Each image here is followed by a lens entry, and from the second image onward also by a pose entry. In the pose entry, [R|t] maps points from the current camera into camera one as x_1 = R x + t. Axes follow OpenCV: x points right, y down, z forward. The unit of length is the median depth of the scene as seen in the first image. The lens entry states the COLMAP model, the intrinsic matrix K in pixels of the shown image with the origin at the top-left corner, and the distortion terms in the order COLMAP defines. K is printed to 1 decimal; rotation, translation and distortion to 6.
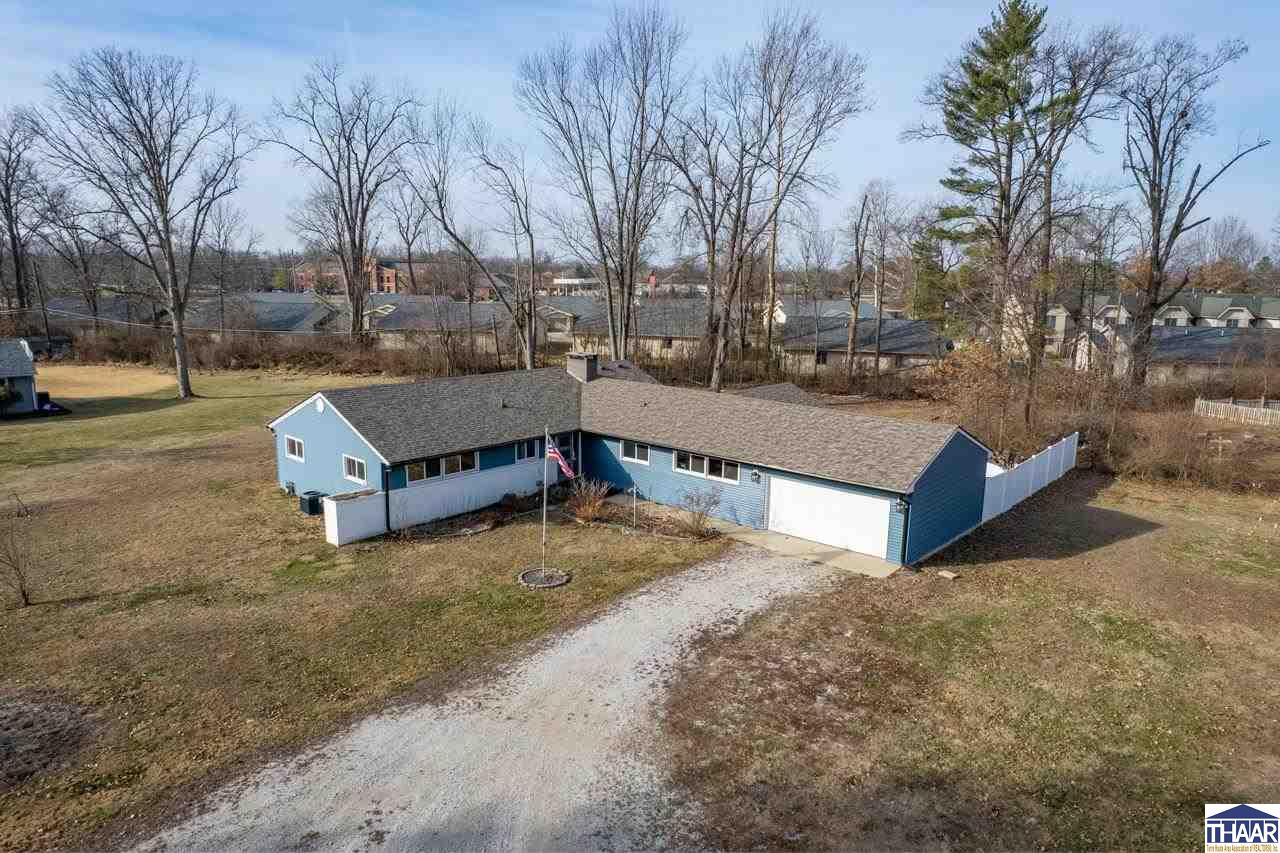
lens RADIAL K [[826.2, 0, 641.4], [0, 826.2, 426.9], [0, 0, 1]] dist [-0.063474, 0.052016]
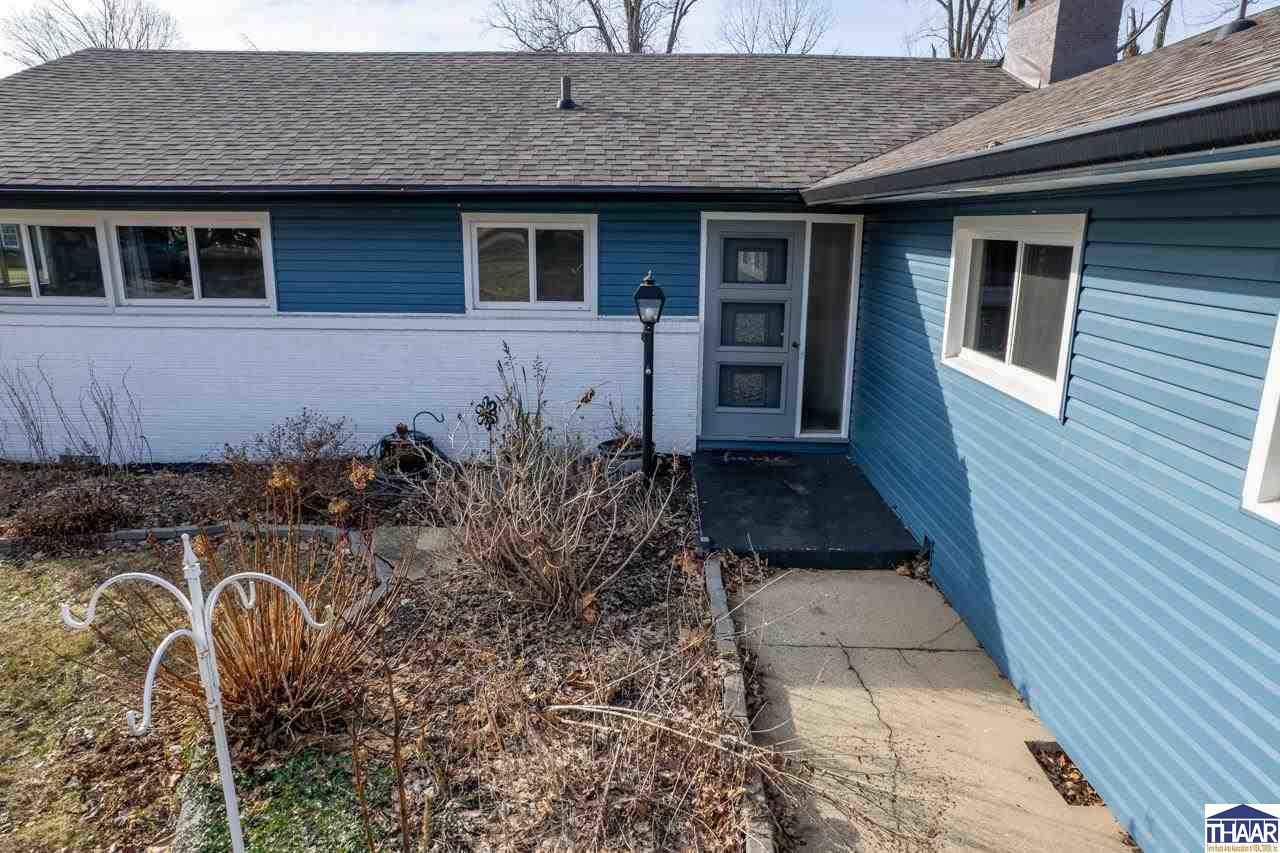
lens RADIAL K [[826.2, 0, 641.7], [0, 826.2, 424.3], [0, 0, 1]] dist [-0.063474, 0.052016]
pose [[0.664263, 0.172540, -0.727314, 0.055933], [-0.141277, 0.984438, 0.104507, 0.045275], [0.734027, 0.033333, 0.678302, 0.905565]]
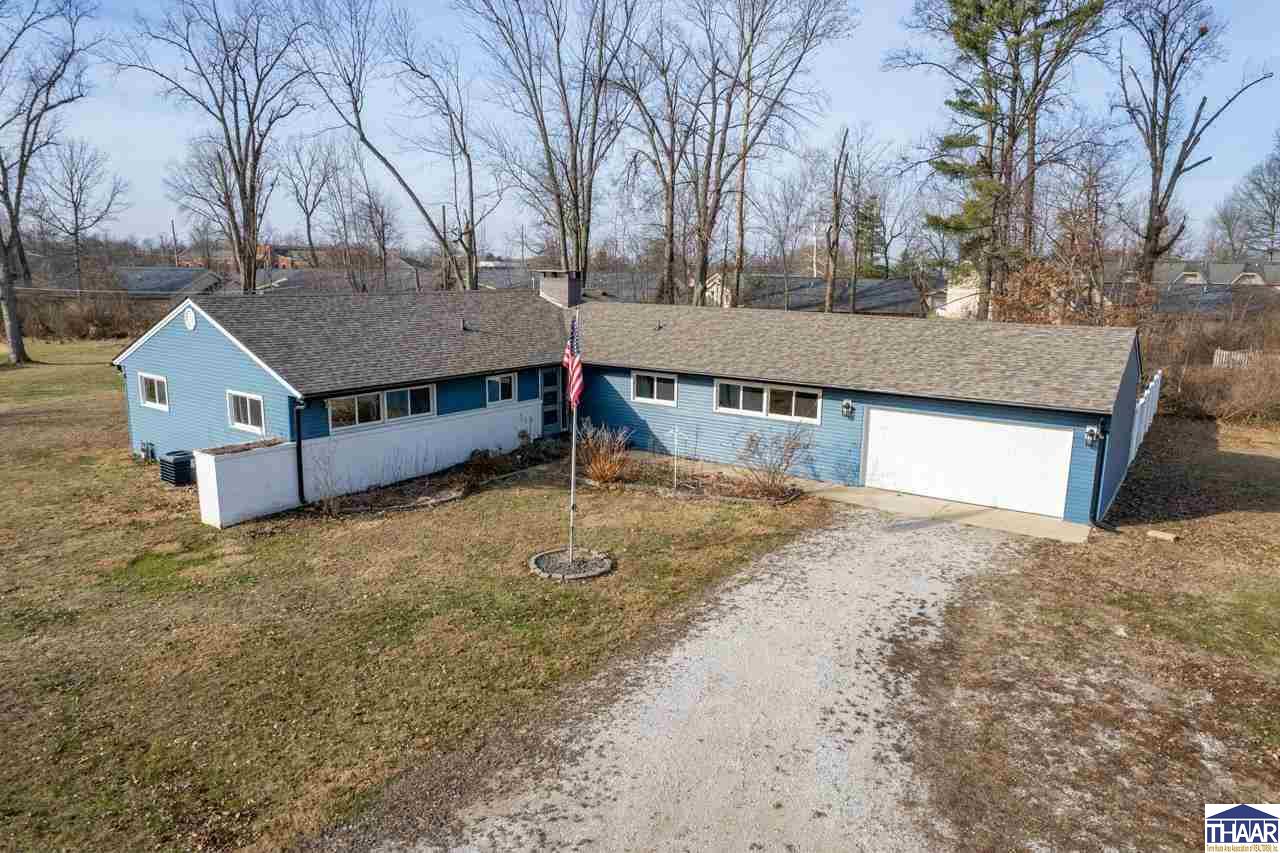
lens RADIAL K [[826.2, 0, 643.9], [0, 826.2, 425.2], [0, 0, 1]] dist [-0.063474, 0.052016]
pose [[0.993392, -0.020572, 0.112908, -0.102596], [0.020456, 0.999788, 0.002185, 0.062609], [-0.112929, 0.000139, 0.993603, 0.301502]]
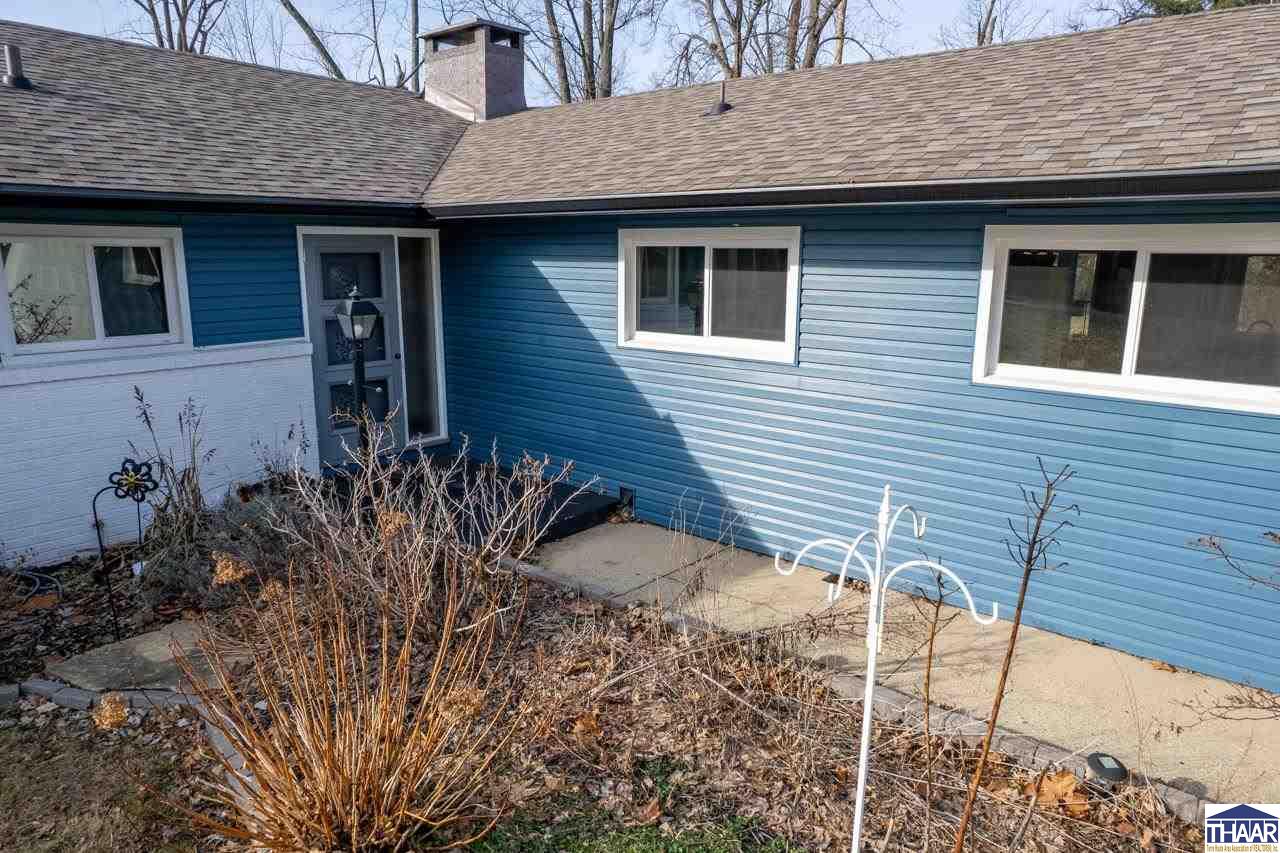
lens RADIAL K [[826.2, 0, 645.8], [0, 826.2, 426.5], [0, 0, 1]] dist [-0.063474, 0.052016]
pose [[0.998840, -0.016482, 0.045245, -0.030599], [0.015319, 0.999546, 0.025932, 0.056885], [-0.045652, -0.025209, 0.998639, 0.853196]]
